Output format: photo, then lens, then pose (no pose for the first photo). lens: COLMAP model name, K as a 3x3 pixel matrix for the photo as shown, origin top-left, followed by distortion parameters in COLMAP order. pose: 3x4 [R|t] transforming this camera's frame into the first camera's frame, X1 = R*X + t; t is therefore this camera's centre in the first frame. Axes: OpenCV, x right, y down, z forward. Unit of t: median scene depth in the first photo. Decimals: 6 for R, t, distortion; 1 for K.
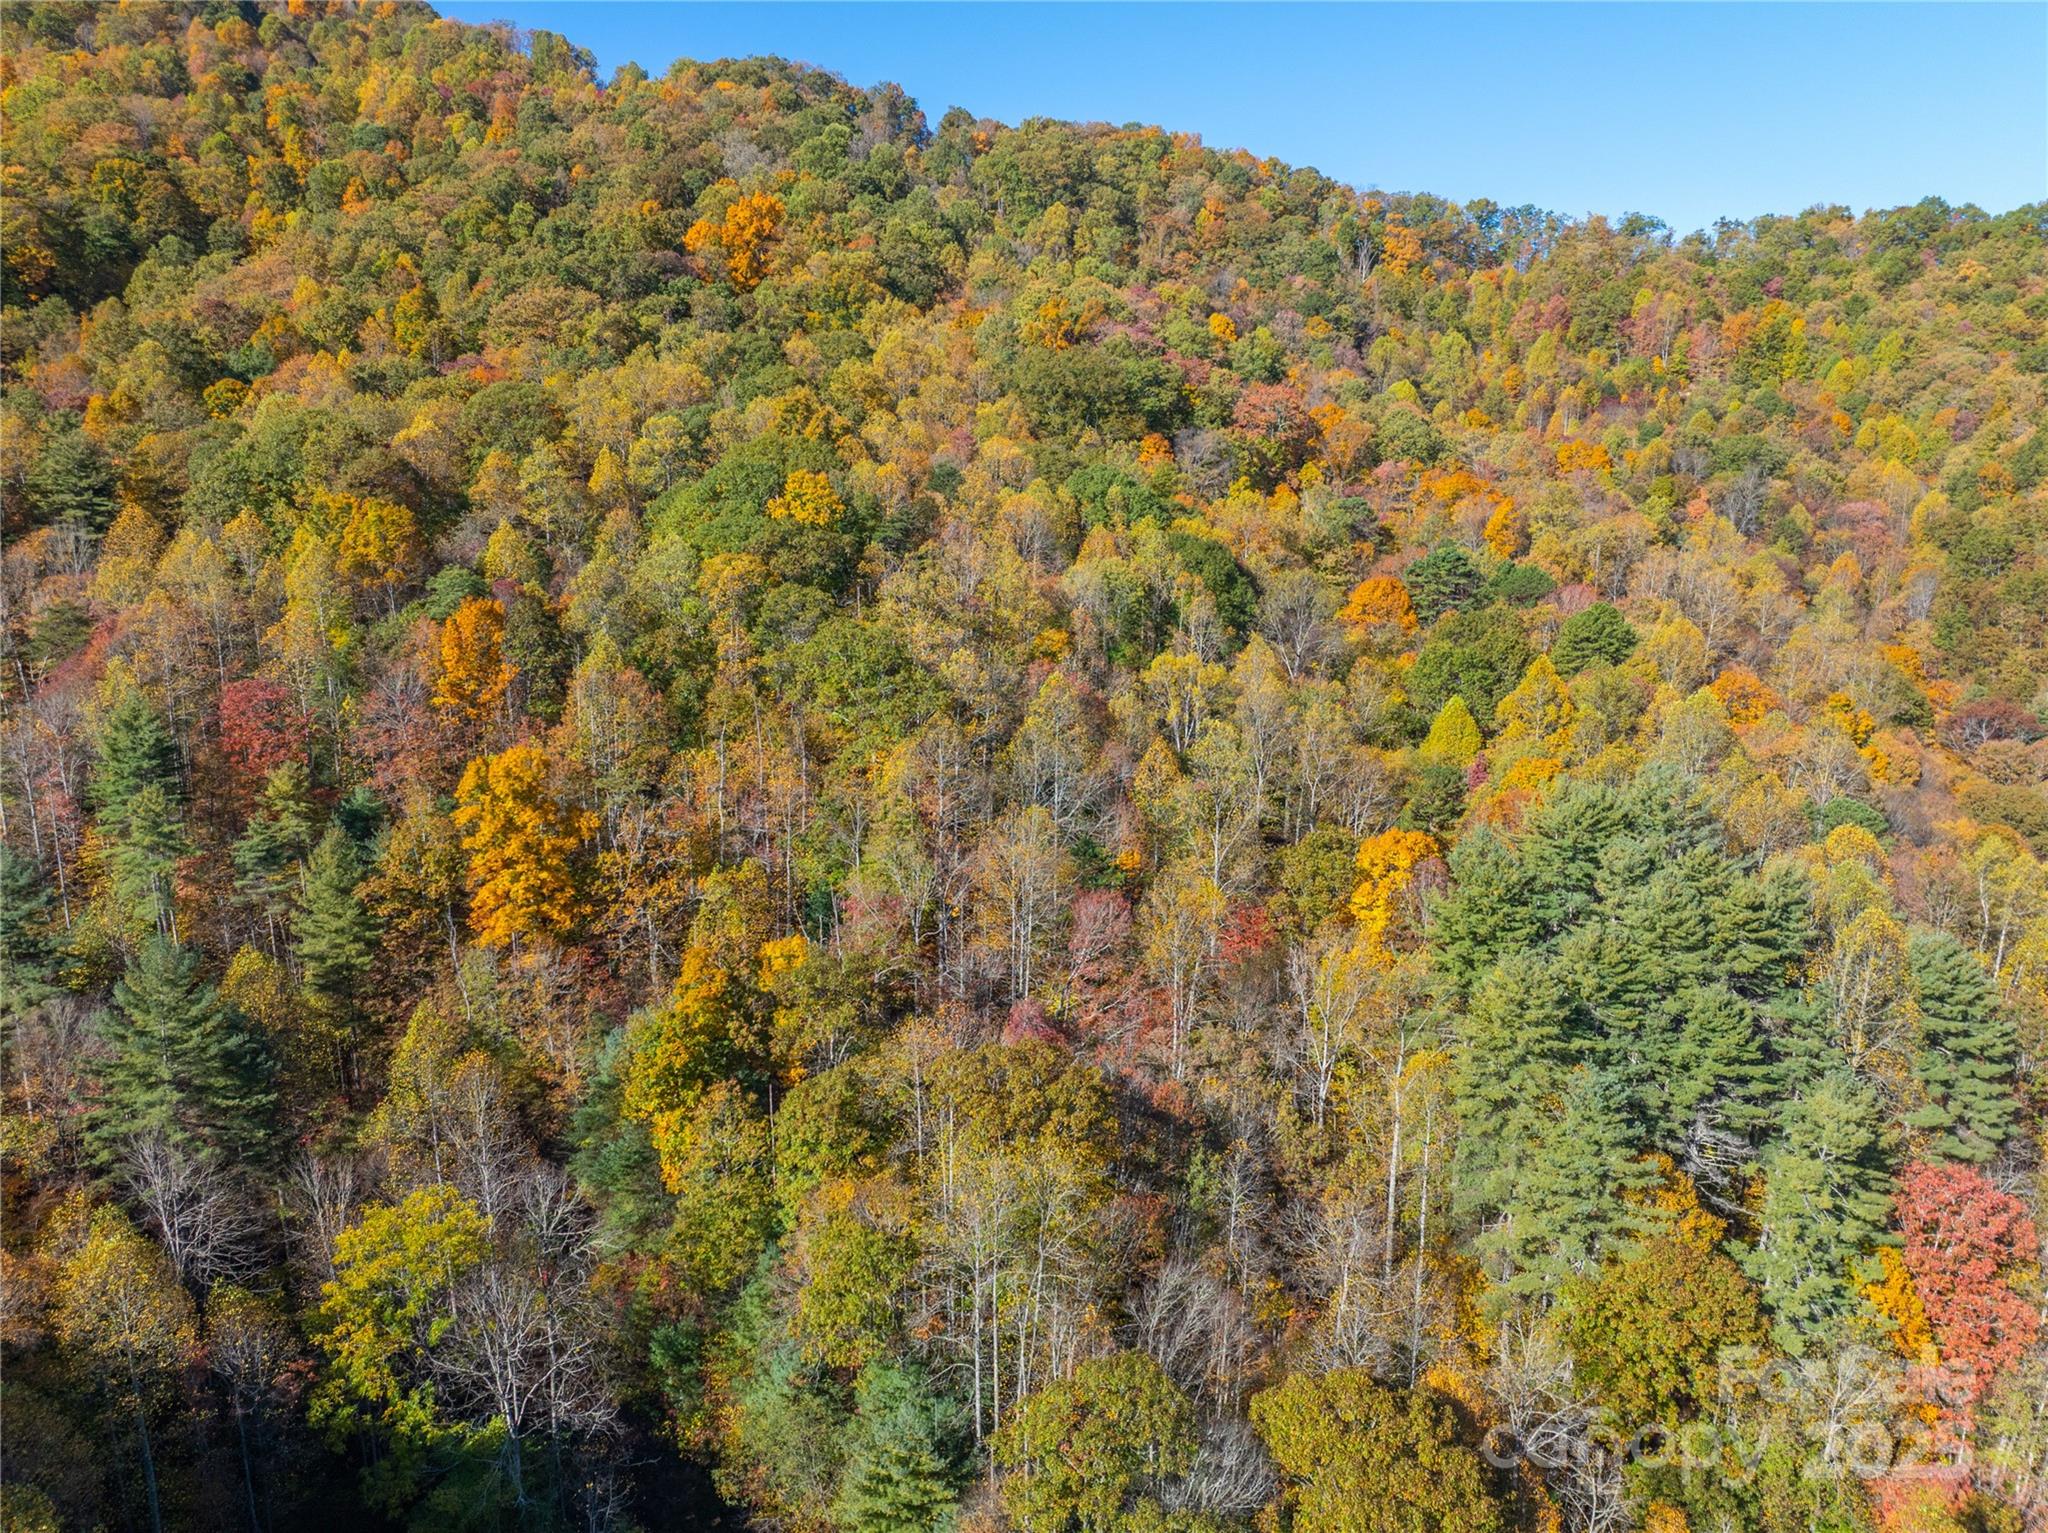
lens RADIAL K [[1435.9, 0, 1037.7], [0, 1435.9, 767.3], [0, 0, 1]] dist [-0.048914, 0.023785]
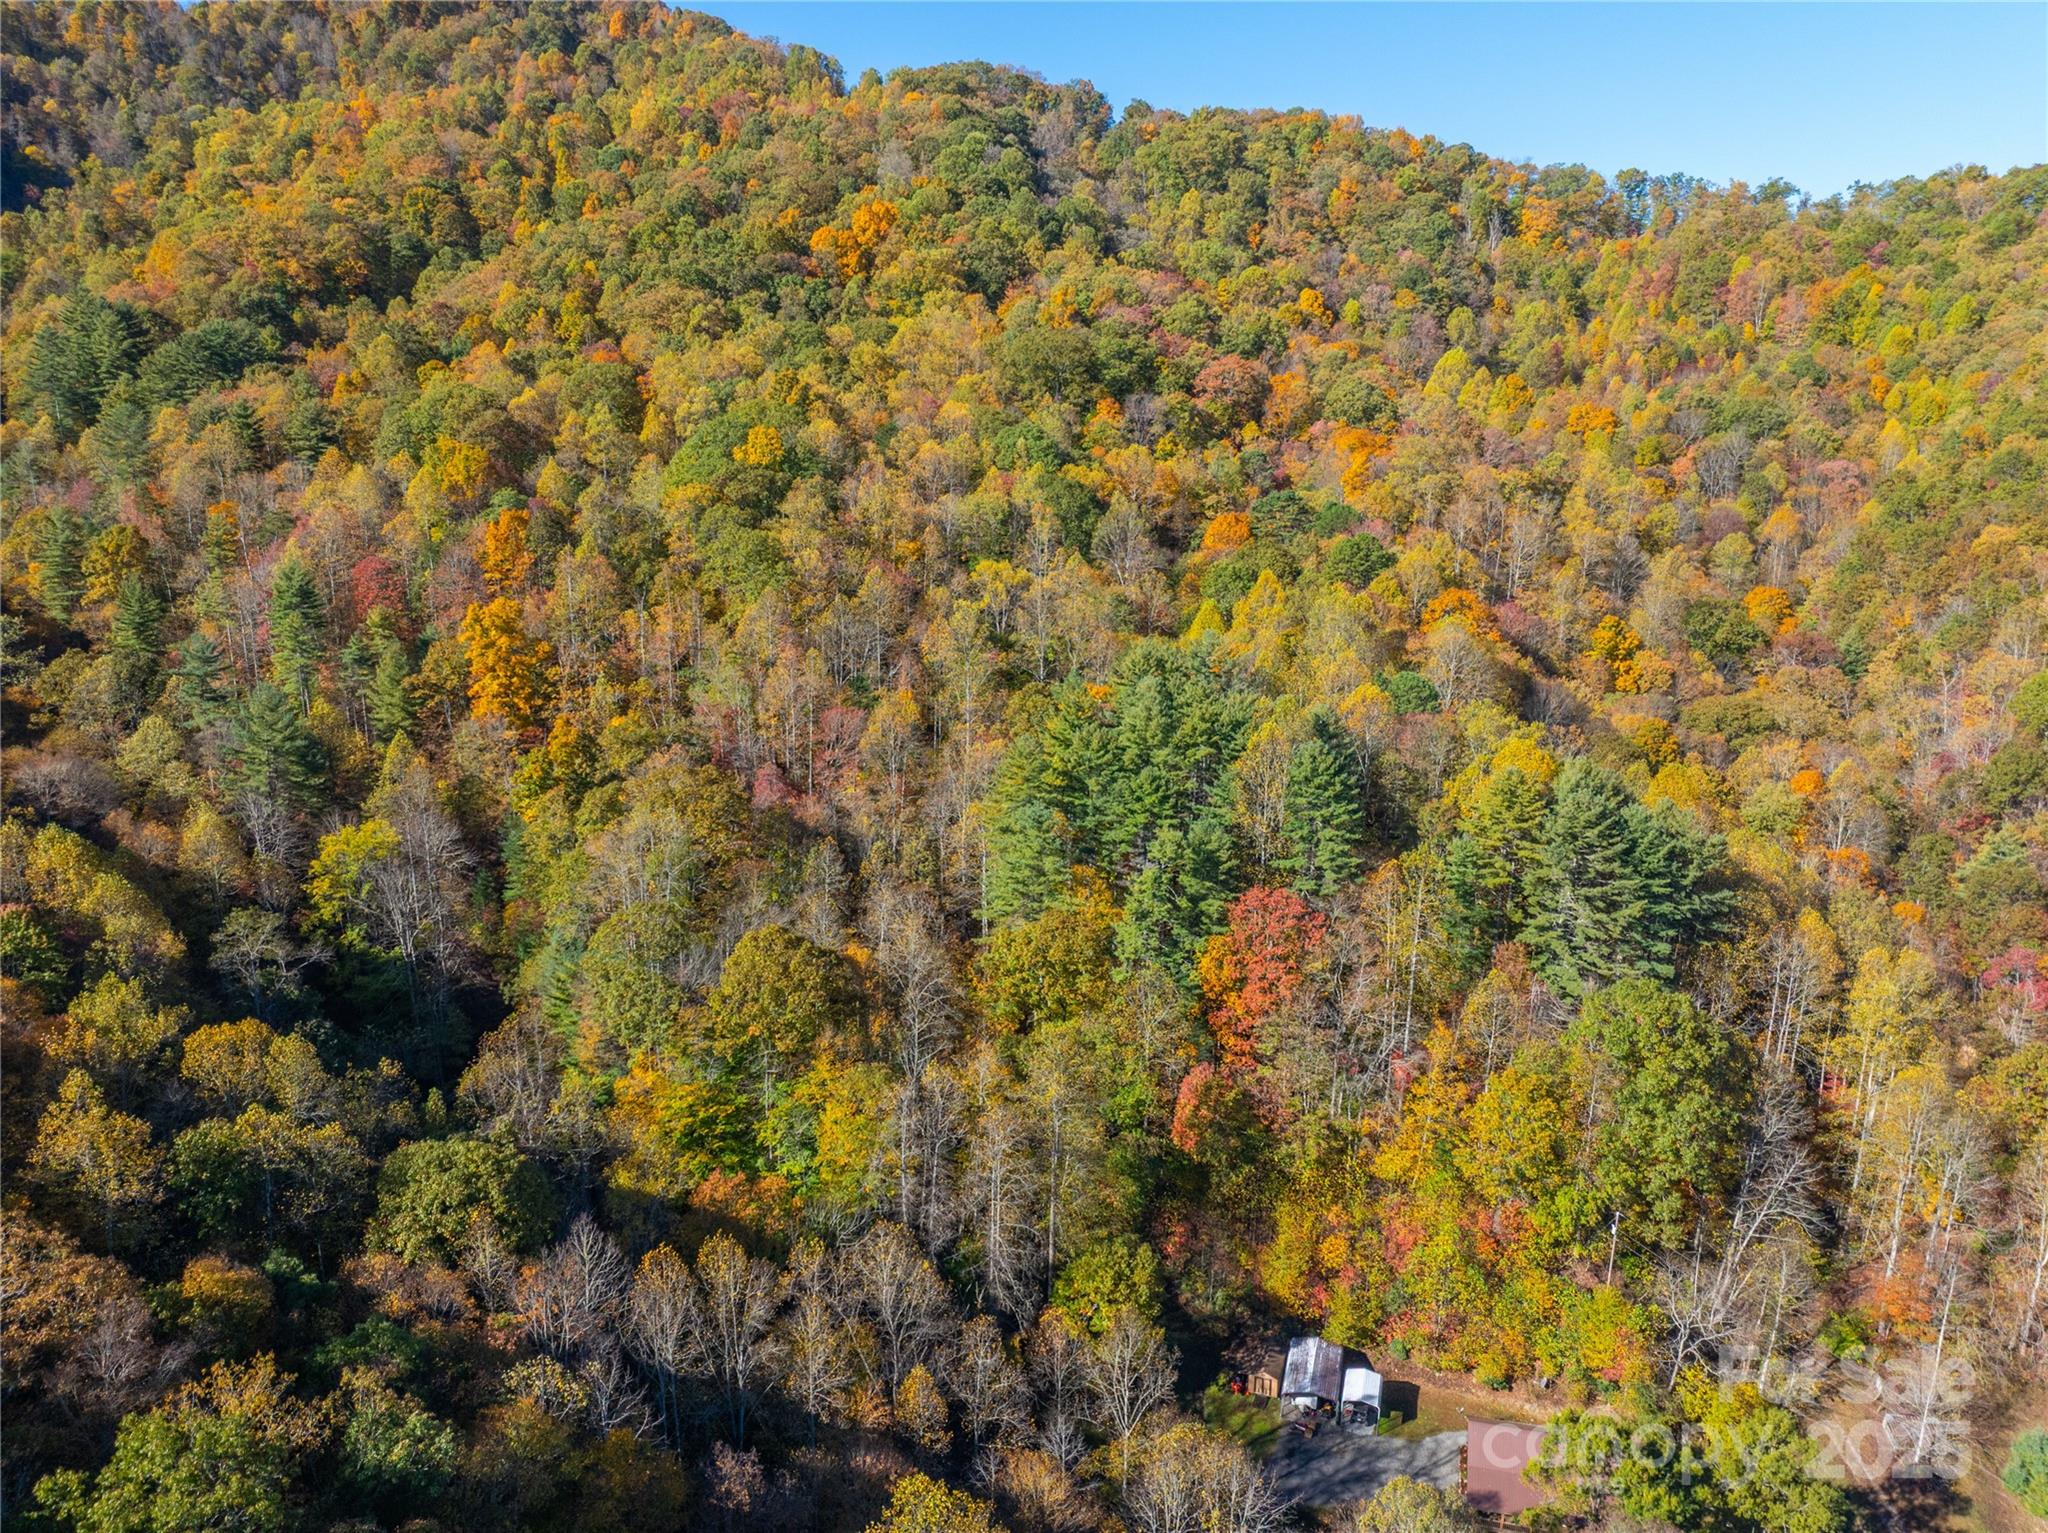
lens RADIAL K [[1435.9, 0, 1028.9], [0, 1435.9, 763.5], [0, 0, 1]] dist [-0.048914, 0.023785]
pose [[0.972879, 0.054994, -0.224681, 0.218352], [-0.049966, 0.998358, 0.028008, 0.036337], [0.225853, -0.016022, 0.974030, -0.160618]]
